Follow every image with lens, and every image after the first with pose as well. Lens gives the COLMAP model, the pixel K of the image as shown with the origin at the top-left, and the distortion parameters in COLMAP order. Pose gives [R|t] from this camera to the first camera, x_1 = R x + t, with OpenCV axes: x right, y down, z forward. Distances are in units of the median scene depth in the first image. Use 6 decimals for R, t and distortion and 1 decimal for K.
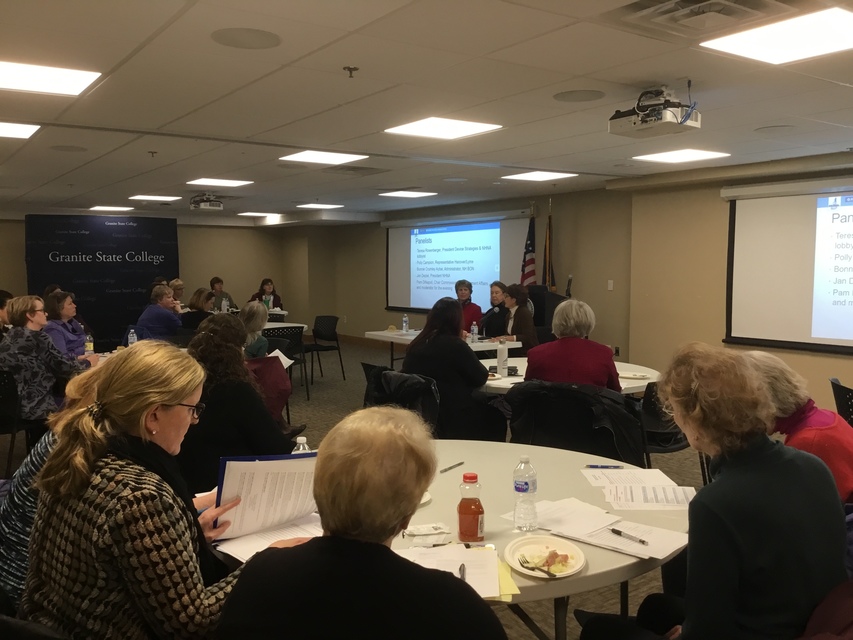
lens RADIAL K [[784.1, 0, 423.3], [0, 784.1, 320.8], [0, 0, 1]] dist [0.022205, 0.000000]
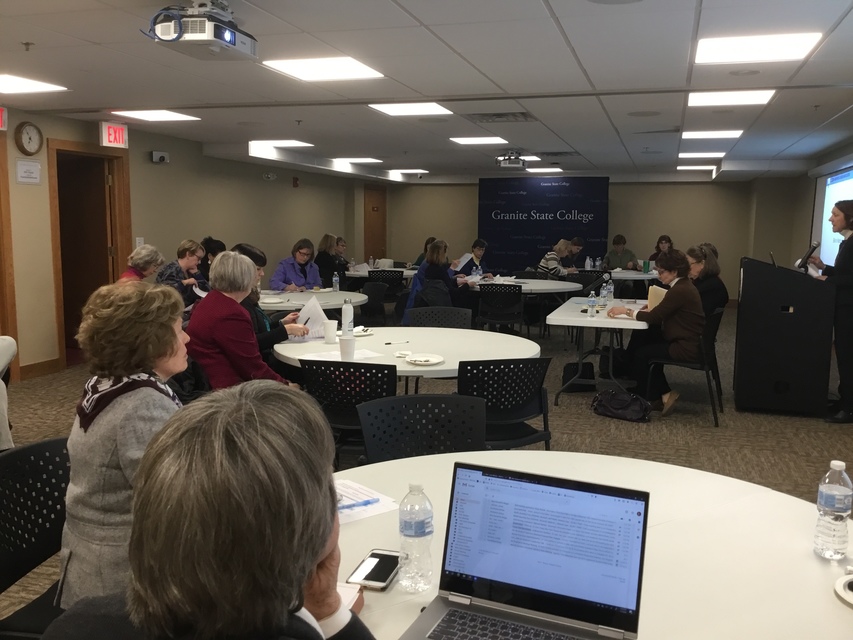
lens RADIAL K [[784.1, 0, 425.8], [0, 784.1, 321.1], [0, 0, 1]] dist [0.022205, 0.000000]
pose [[0.617263, 0.104024, -0.779850, 0.754225], [-0.069319, 0.994556, 0.077797, -0.019326], [0.783697, 0.006037, 0.621114, 0.428446]]
